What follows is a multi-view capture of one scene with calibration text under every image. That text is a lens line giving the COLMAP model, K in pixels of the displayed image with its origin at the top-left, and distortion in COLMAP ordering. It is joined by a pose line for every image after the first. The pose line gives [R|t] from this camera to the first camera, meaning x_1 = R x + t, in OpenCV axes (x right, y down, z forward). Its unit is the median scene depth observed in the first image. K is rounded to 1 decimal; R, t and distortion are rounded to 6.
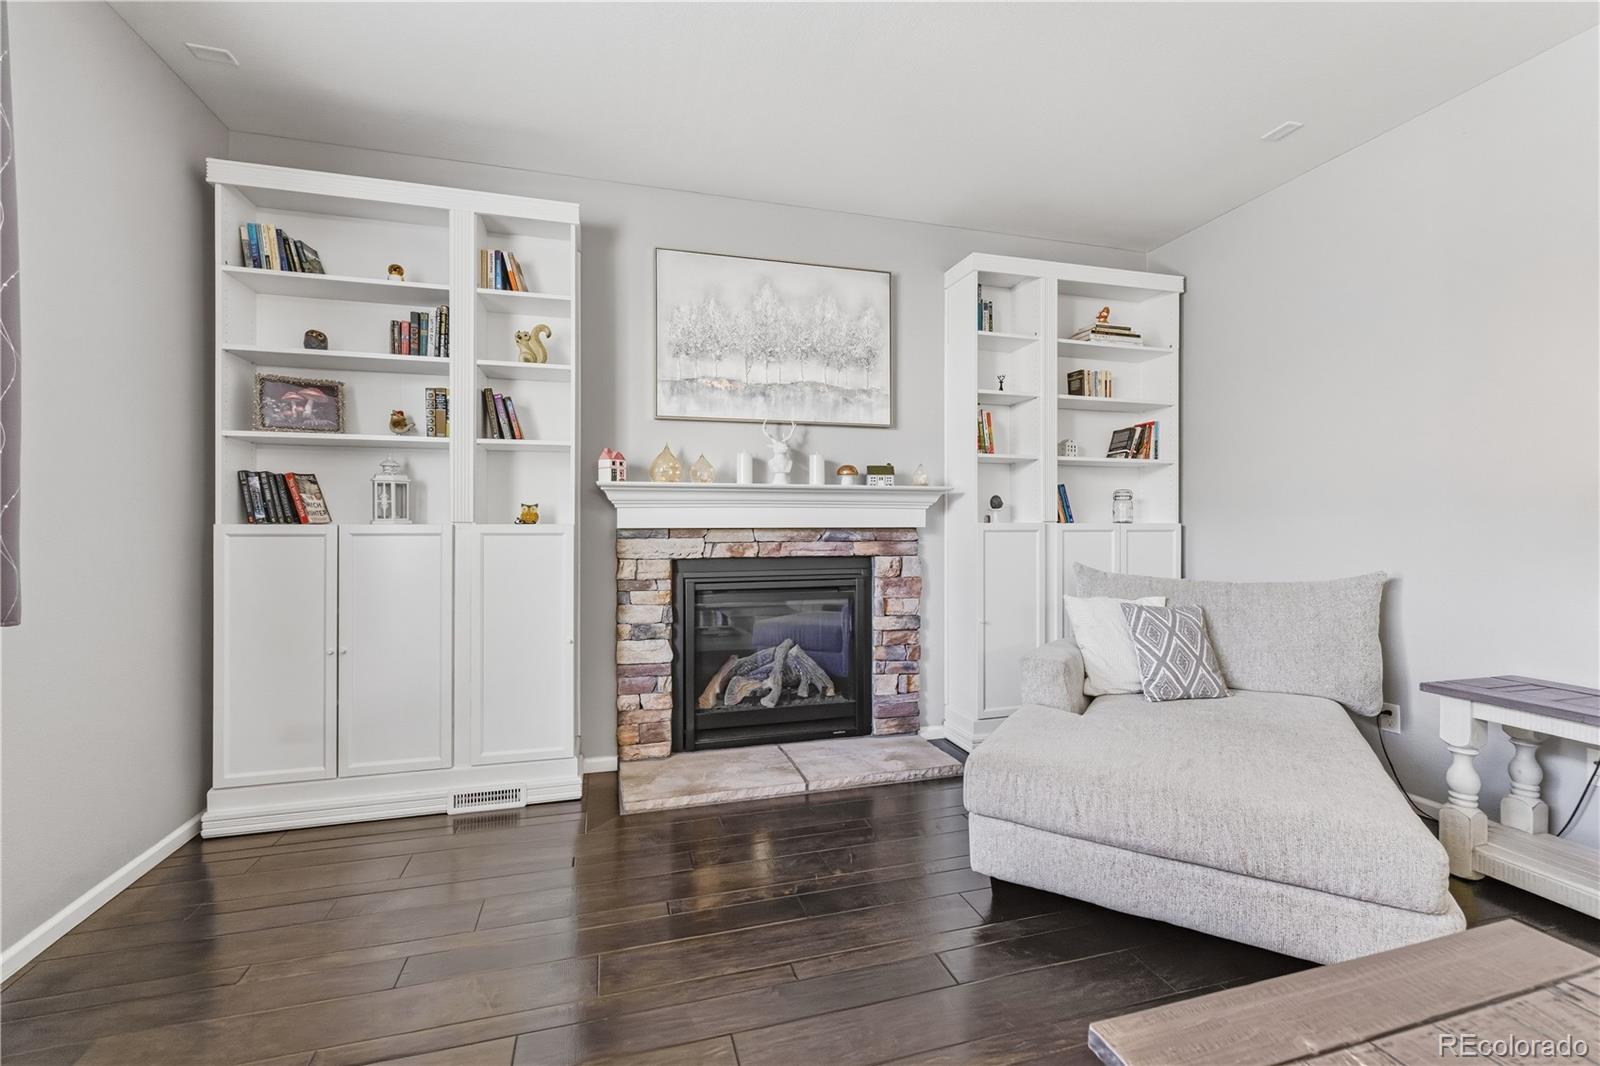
lens RADIAL K [[679.3, 0, 798.1], [0, 679.3, 525.8], [0, 0, 1]] dist [0.001342, 0.000242]
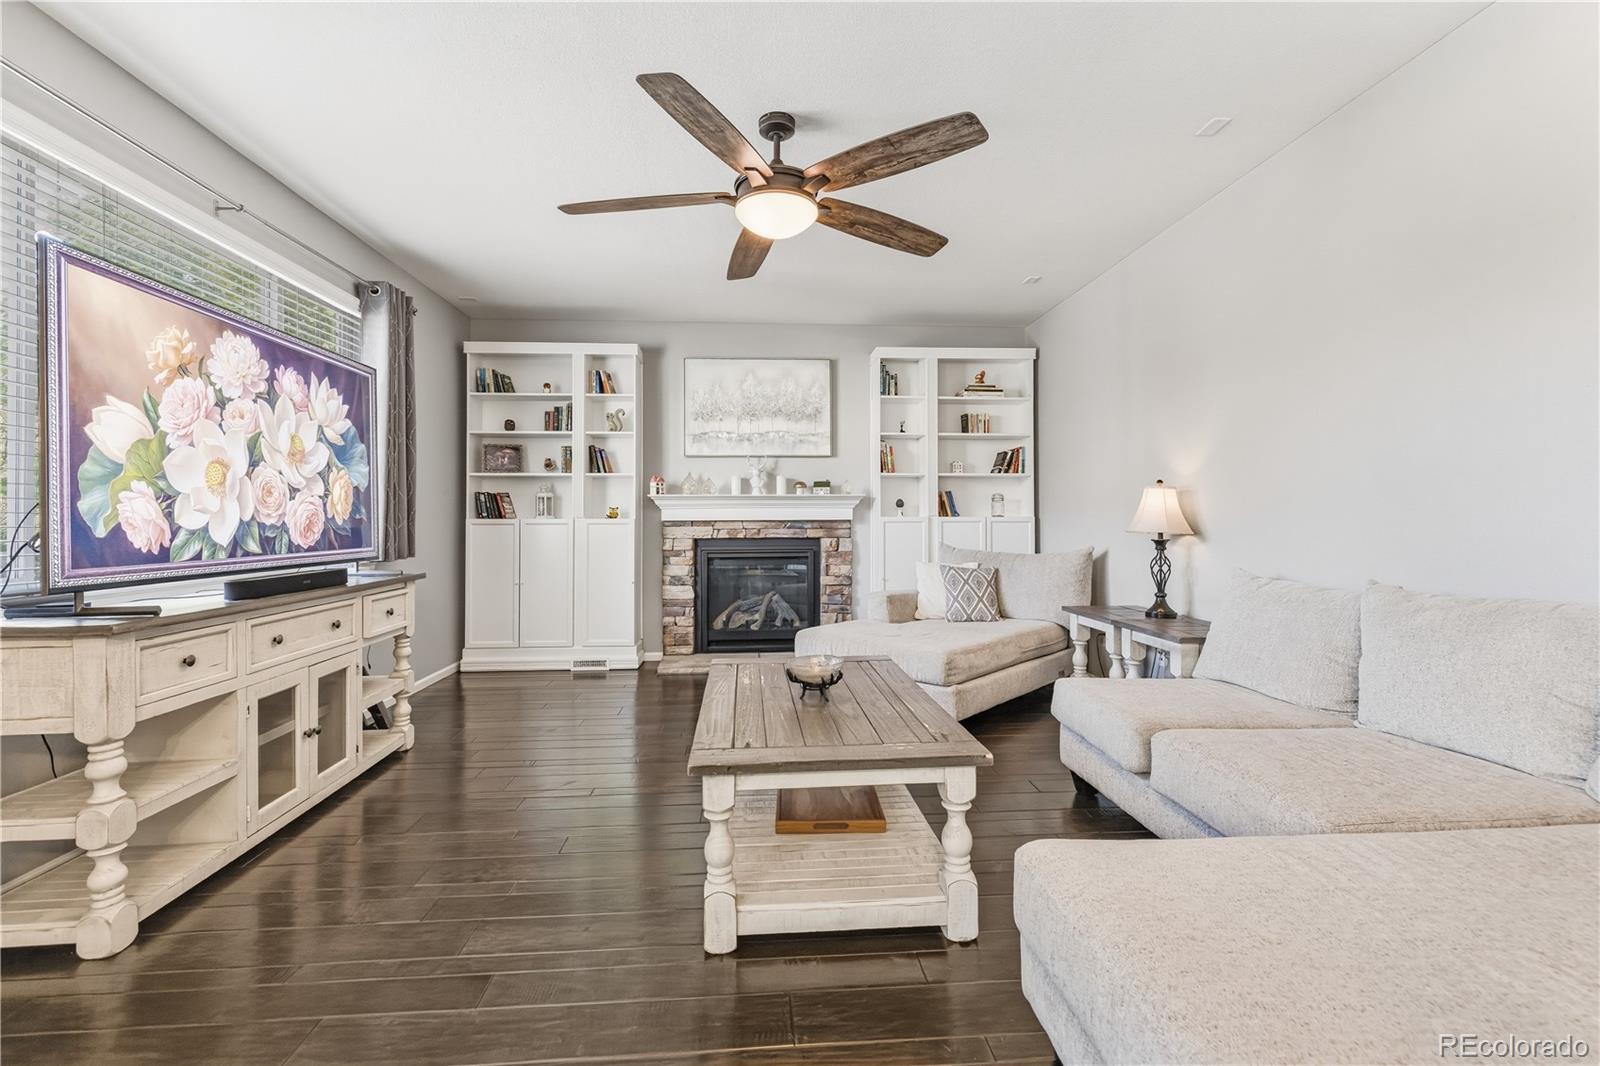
lens RADIAL K [[696.4, 0, 797.0], [0, 696.4, 508.3], [0, 0, 1]] dist [0.000378, -0.000046]
pose [[0.978438, -0.005260, -0.206472, 0.426345], [0.002564, 0.999908, -0.013322, -0.003228], [0.206523, 0.012505, 0.978362, -0.655633]]
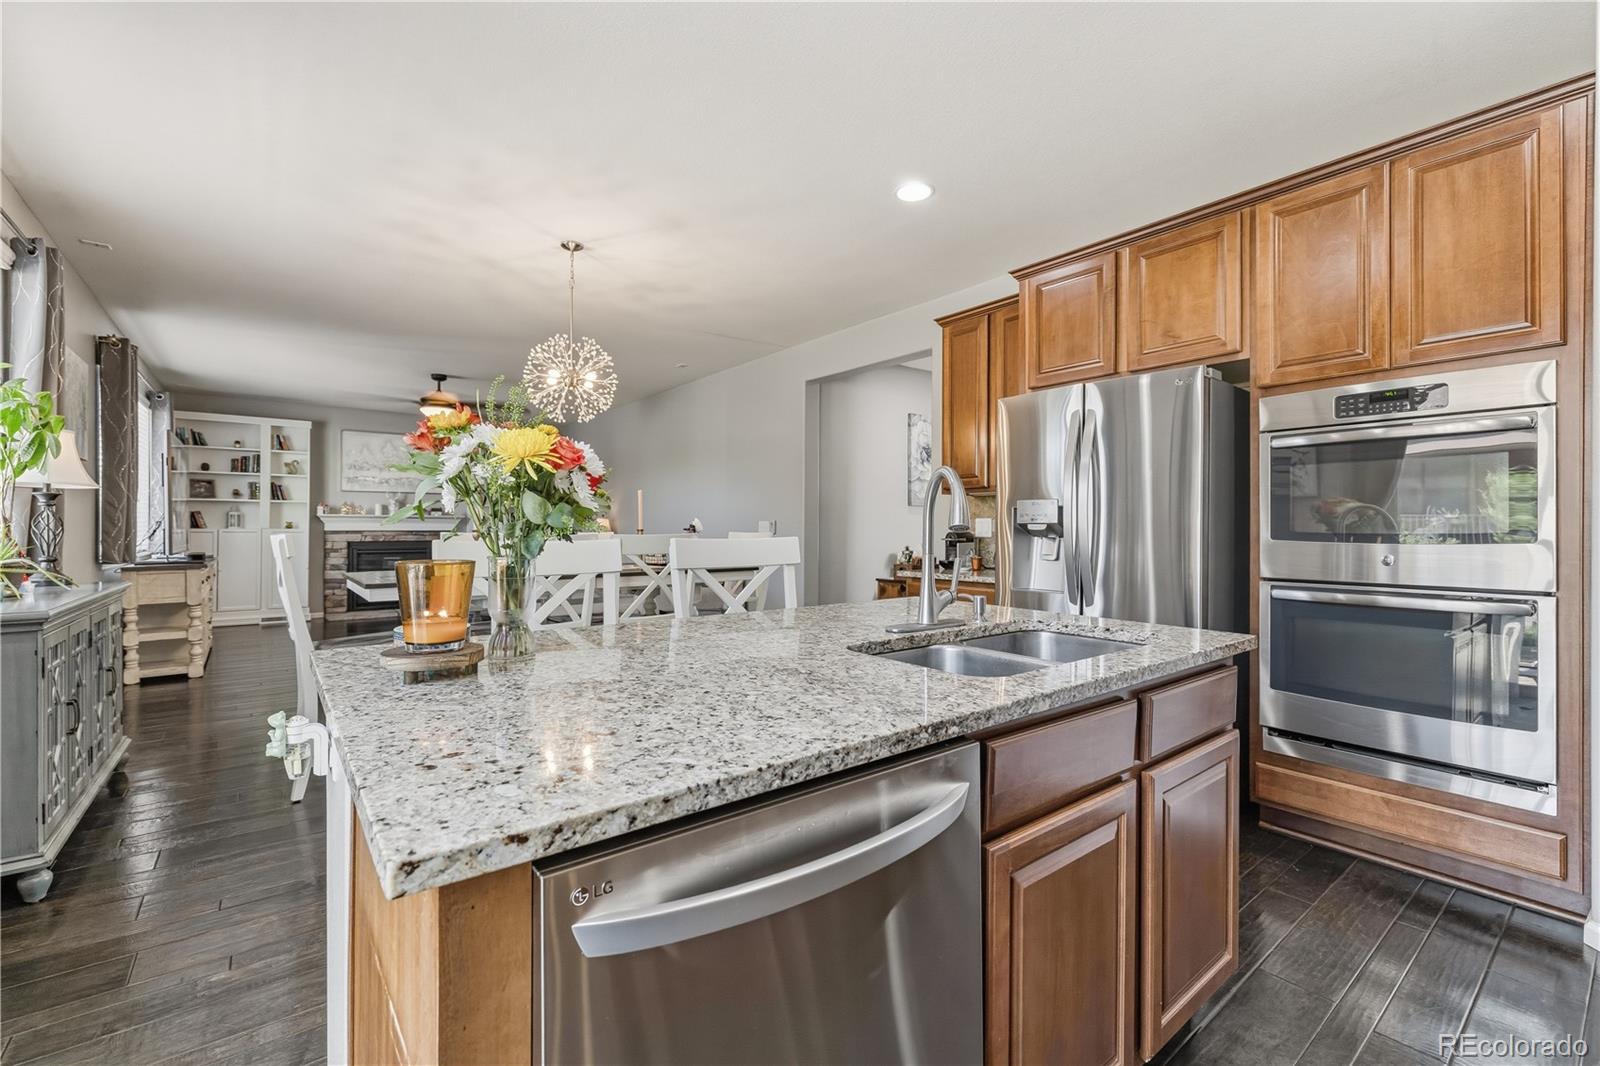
lens RADIAL K [[679.3, 0, 798.1], [0, 679.3, 525.8], [0, 0, 1]] dist [0.001342, 0.000242]
pose [[0.927497, 0.005567, 0.373790, 0.481519], [-0.004166, 0.999981, -0.004557, -0.010600], [-0.373808, 0.002669, 0.927502, -2.259589]]
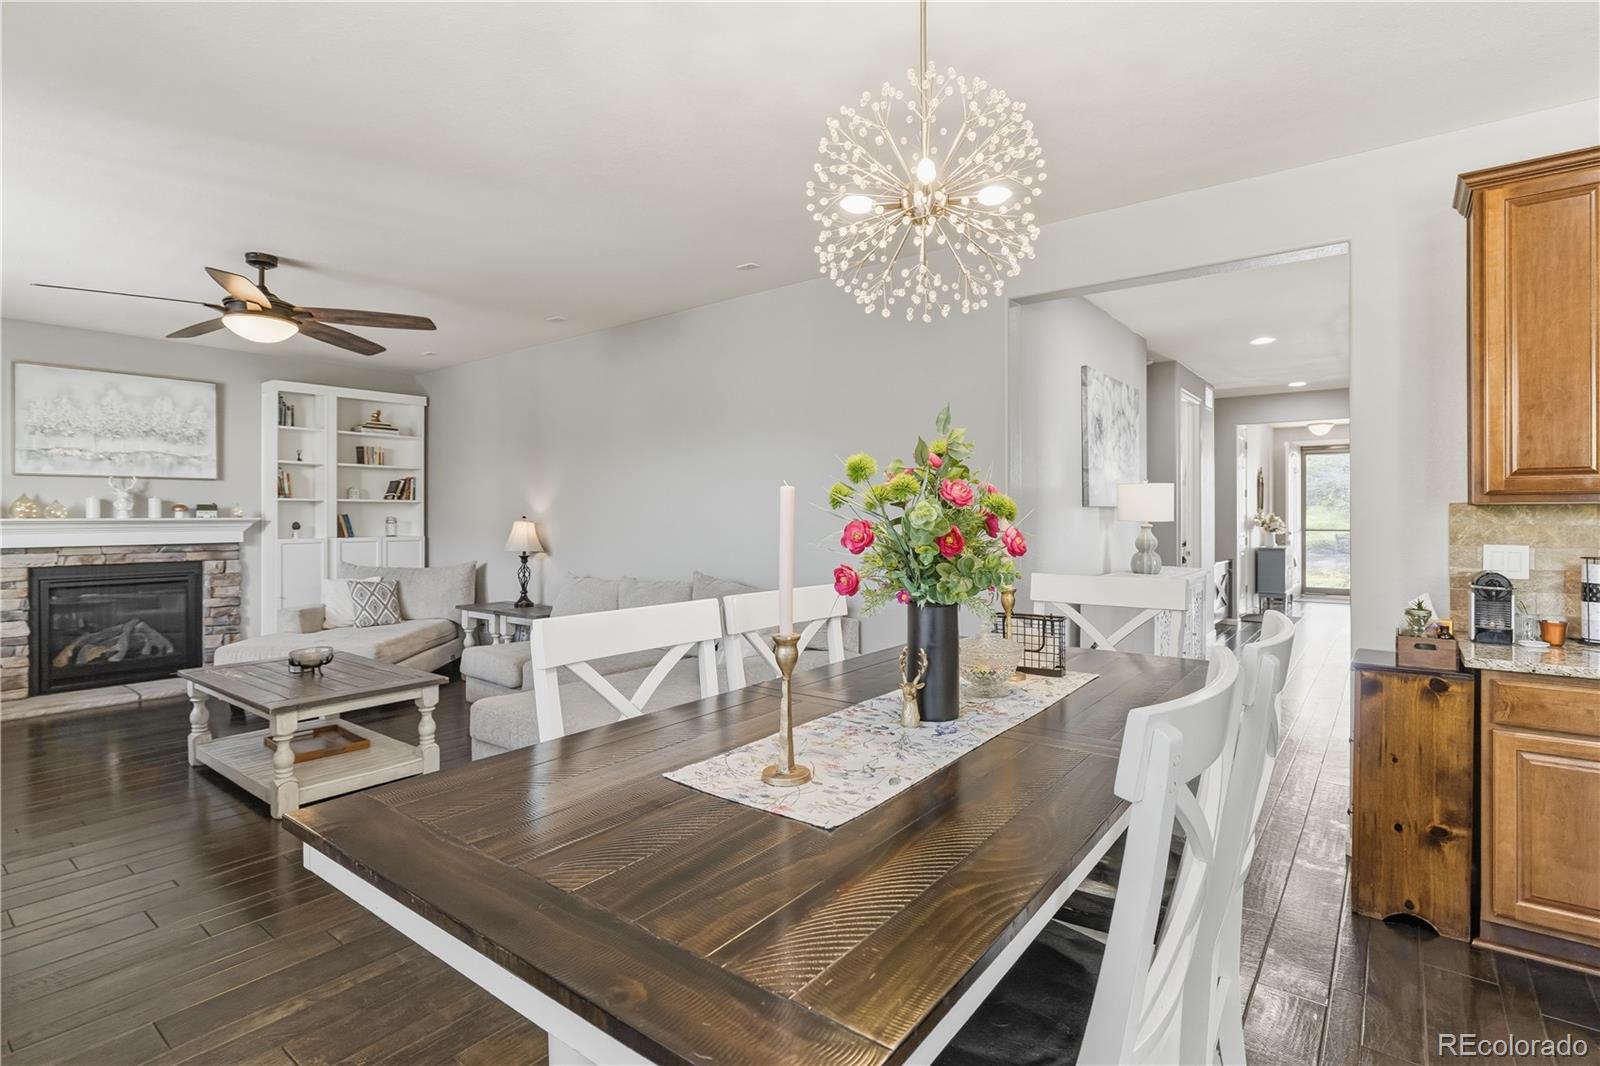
lens RADIAL K [[774.3, 0, 795.9], [0, 774.3, 514.7], [0, 0, 1]] dist [-0.002707, 0.000041]
pose [[0.811573, -0.000352, 0.584250, 0.194263], [0.000679, 1.000000, -0.000339, -0.066710], [-0.584250, 0.000672, 0.811573, -1.381555]]
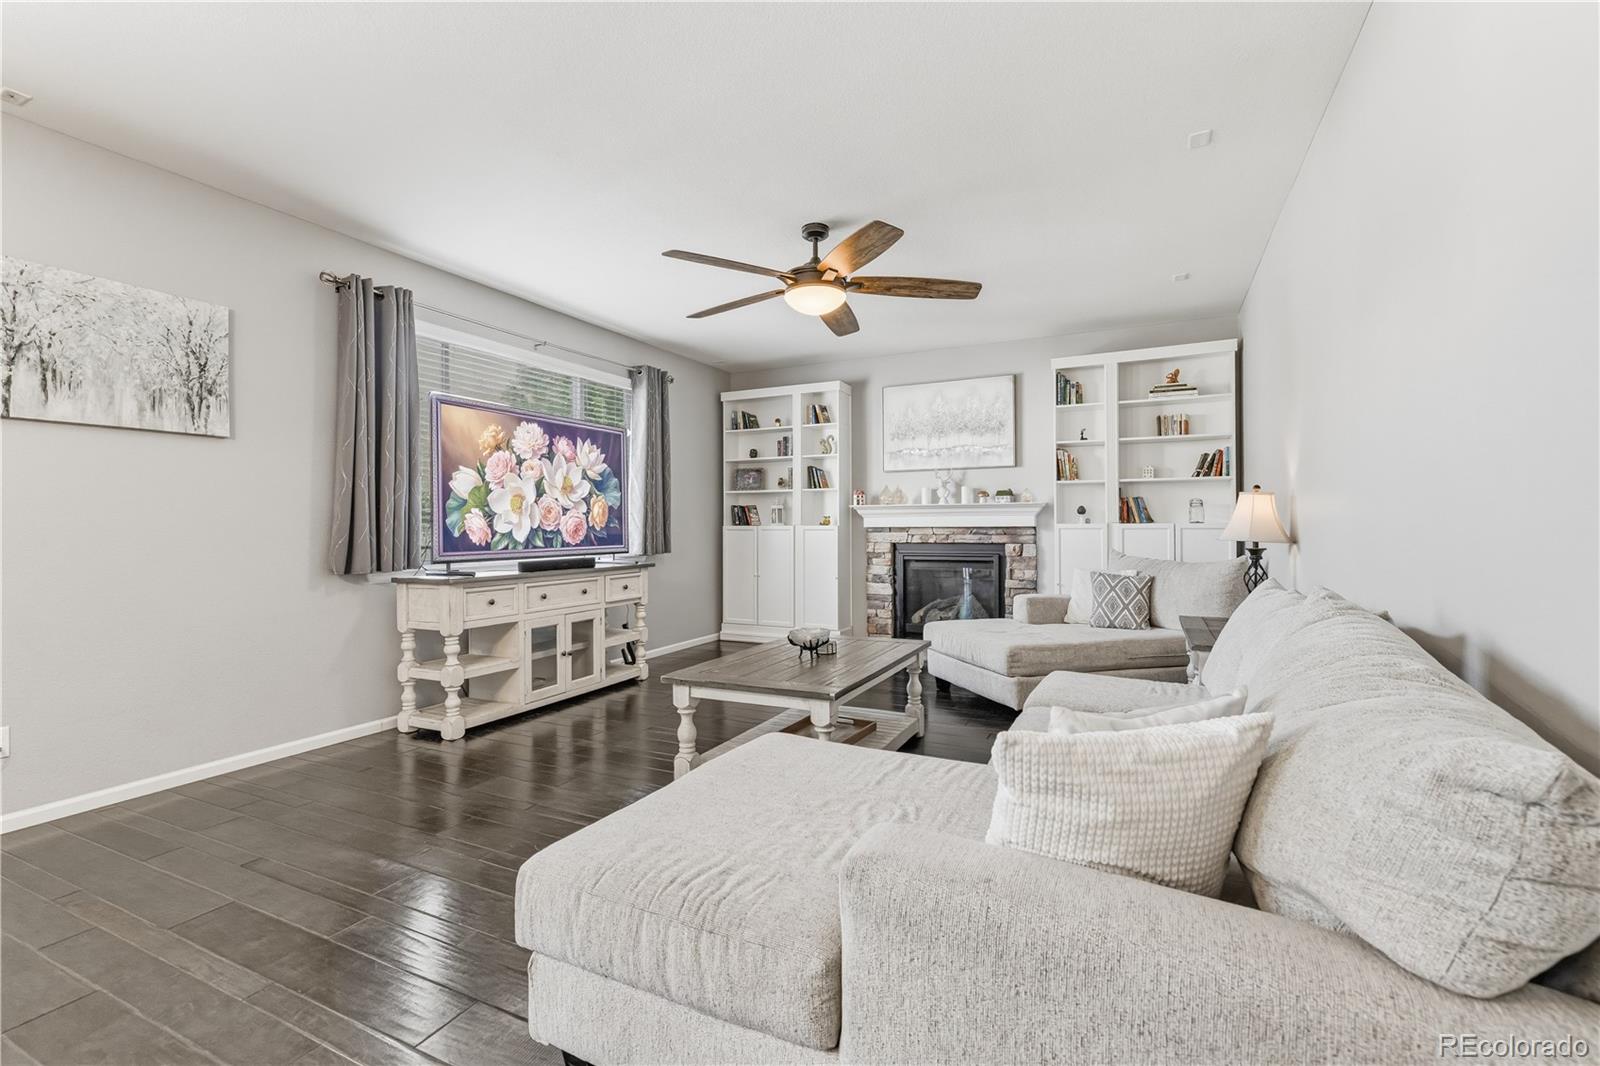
lens RADIAL K [[711.0, 0, 796.7], [0, 711.0, 516.1], [0, 0, 1]] dist [0.003433, 0.000132]
pose [[0.740566, -0.011179, -0.671891, 0.988870], [0.005136, 0.999927, -0.010977, -0.007217], [0.671964, 0.004679, 0.740569, -0.708854]]
